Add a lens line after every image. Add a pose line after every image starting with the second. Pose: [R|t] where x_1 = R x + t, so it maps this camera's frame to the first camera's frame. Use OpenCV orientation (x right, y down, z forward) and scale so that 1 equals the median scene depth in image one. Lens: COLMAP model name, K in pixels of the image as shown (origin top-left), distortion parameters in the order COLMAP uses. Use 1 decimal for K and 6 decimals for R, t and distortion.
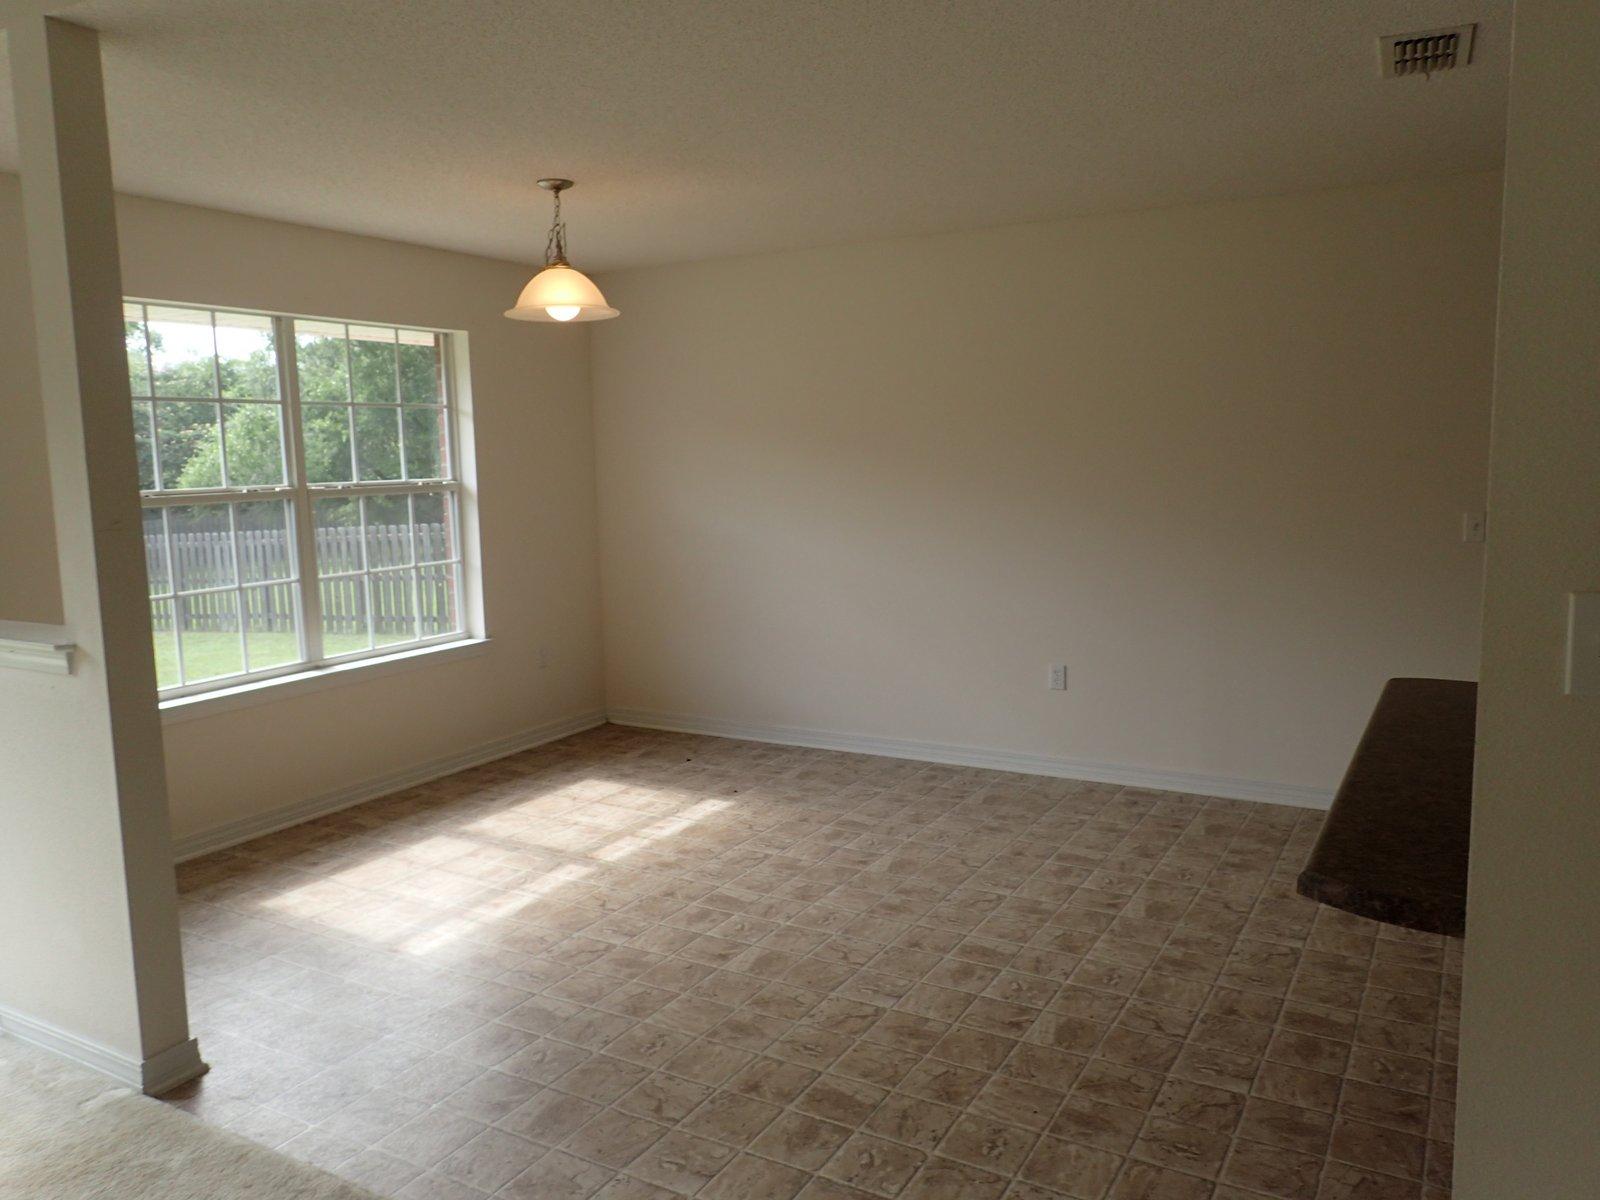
lens RADIAL K [[1203.6, 0, 810.4], [0, 1203.6, 594.6], [0, 0, 1]] dist [0.029975, -0.032618]
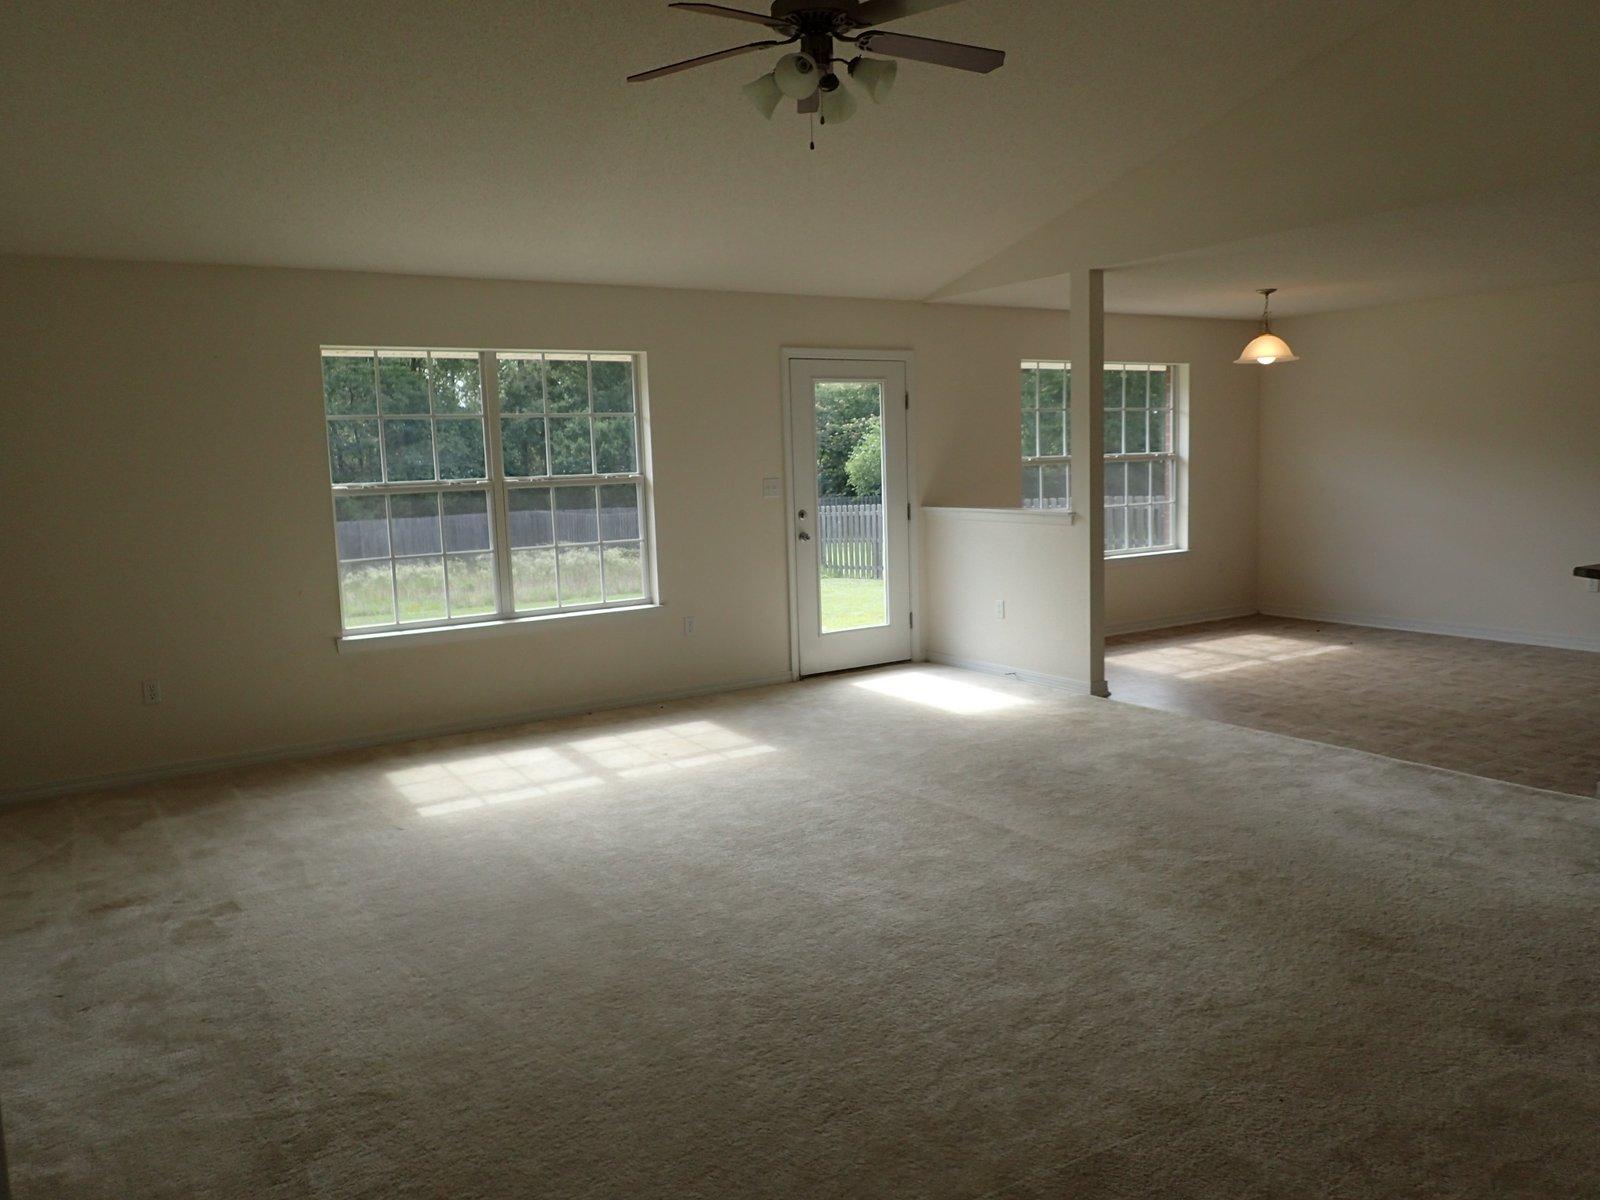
lens RADIAL K [[1203.6, 0, 810.4], [0, 1203.6, 594.6], [0, 0, 1]] dist [0.029975, -0.032618]
pose [[0.890113, 0.049963, -0.452993, 0.023479], [-0.045355, 0.998749, 0.021035, 0.094755], [0.453477, 0.001822, 0.891266, -0.766642]]
